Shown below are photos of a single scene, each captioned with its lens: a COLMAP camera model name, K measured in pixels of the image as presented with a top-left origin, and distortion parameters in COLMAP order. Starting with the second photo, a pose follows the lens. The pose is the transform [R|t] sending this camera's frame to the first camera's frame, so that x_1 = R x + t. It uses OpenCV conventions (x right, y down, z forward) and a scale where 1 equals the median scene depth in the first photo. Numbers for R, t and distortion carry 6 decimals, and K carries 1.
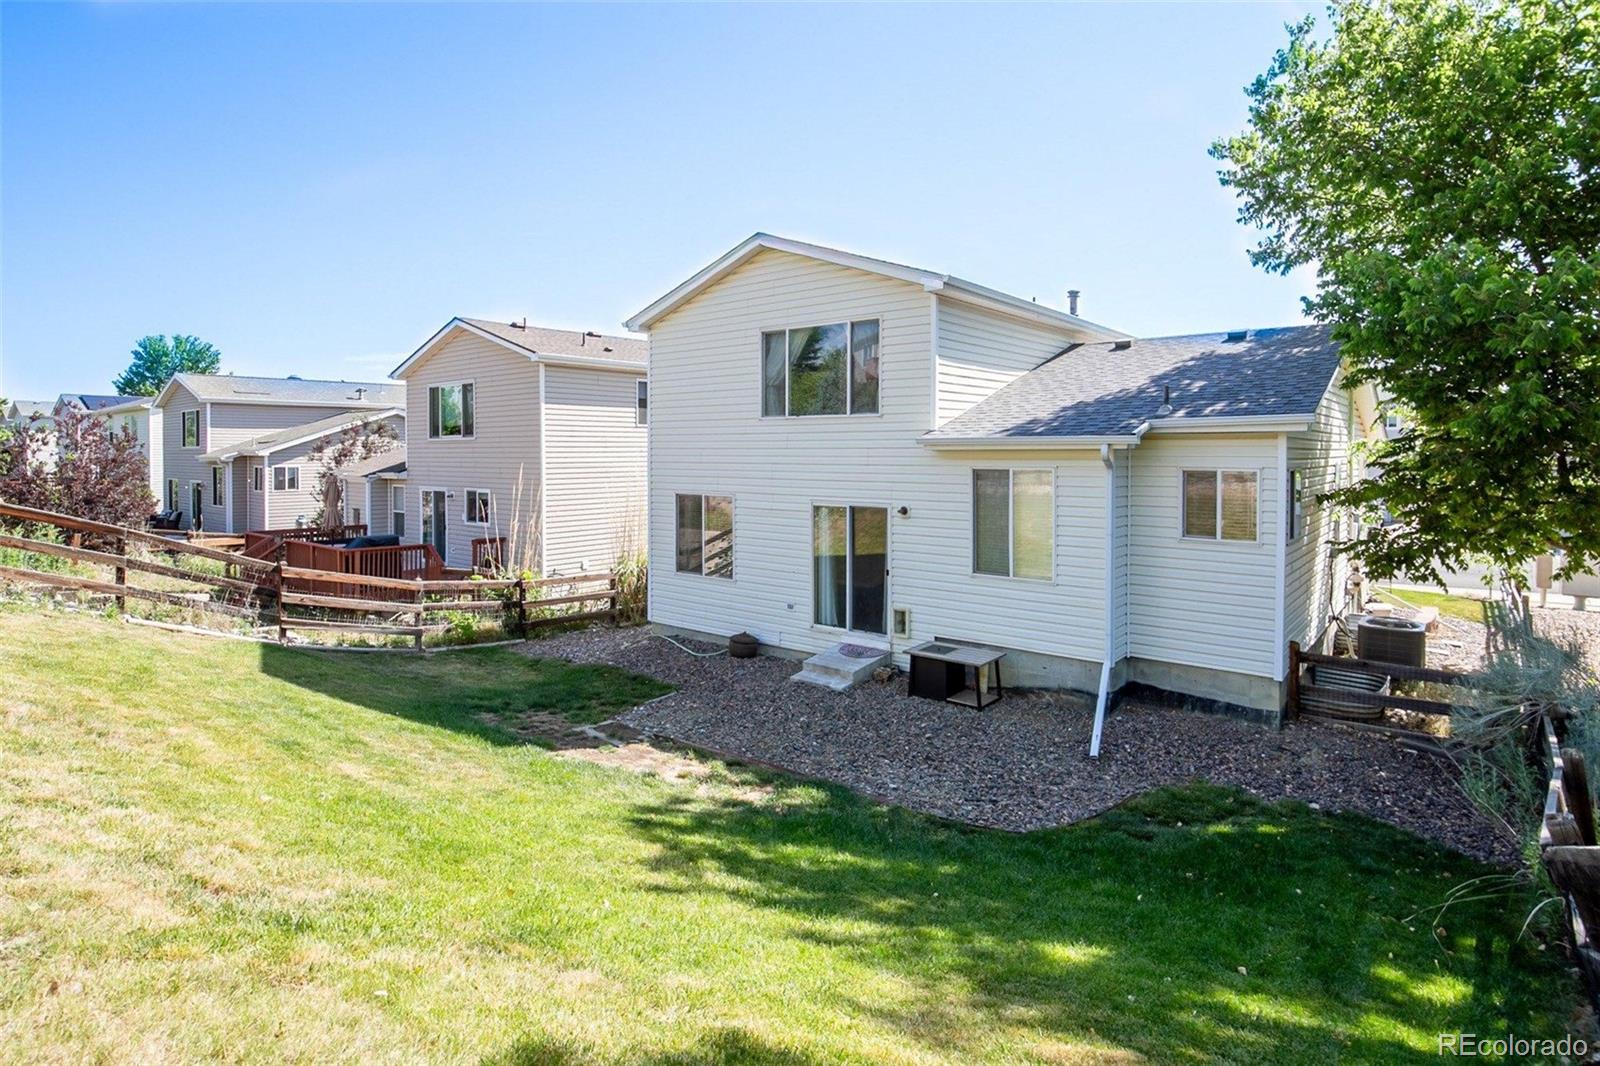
lens RADIAL K [[840.3, 0, 799.8], [0, 840.3, 455.1], [0, 0, 1]] dist [-0.024531, 0.000101]
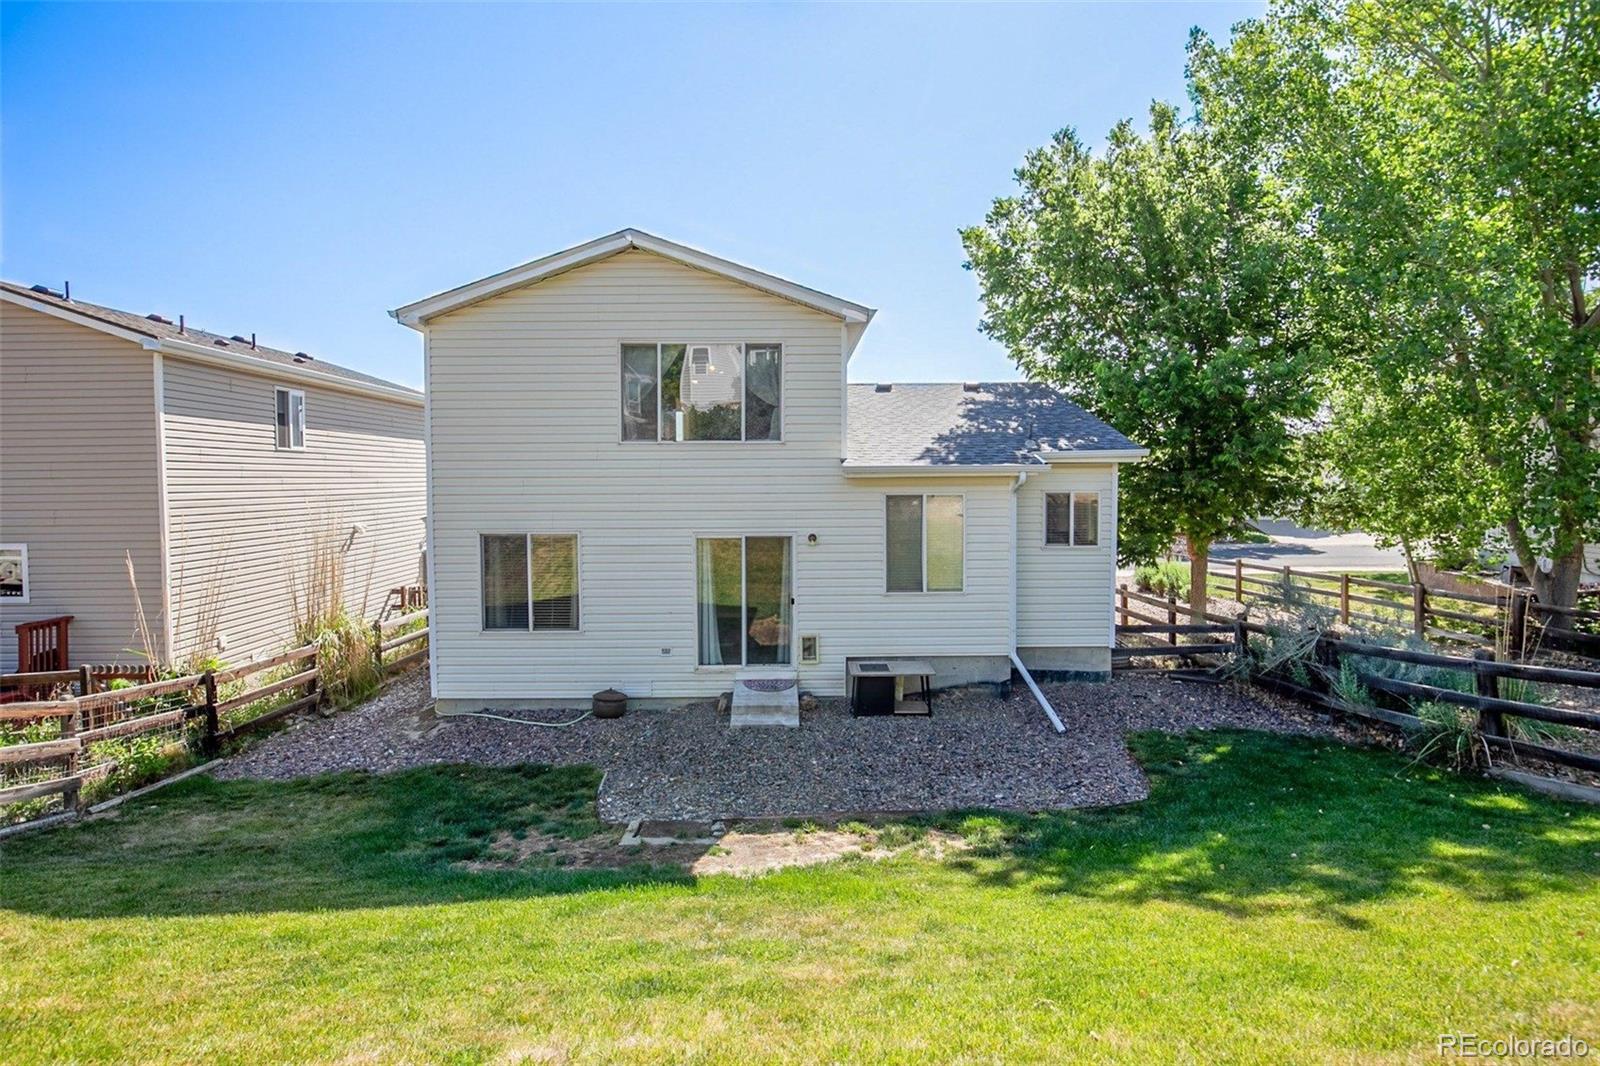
lens RADIAL K [[781.0, 0, 798.7], [0, 781.0, 505.2], [0, 0, 1]] dist [-0.029549, -0.000104]
pose [[0.762692, -0.025394, 0.646263, -0.481180], [0.009015, 0.999549, 0.028636, -0.000239], [-0.646698, -0.016014, 0.762578, 0.291392]]
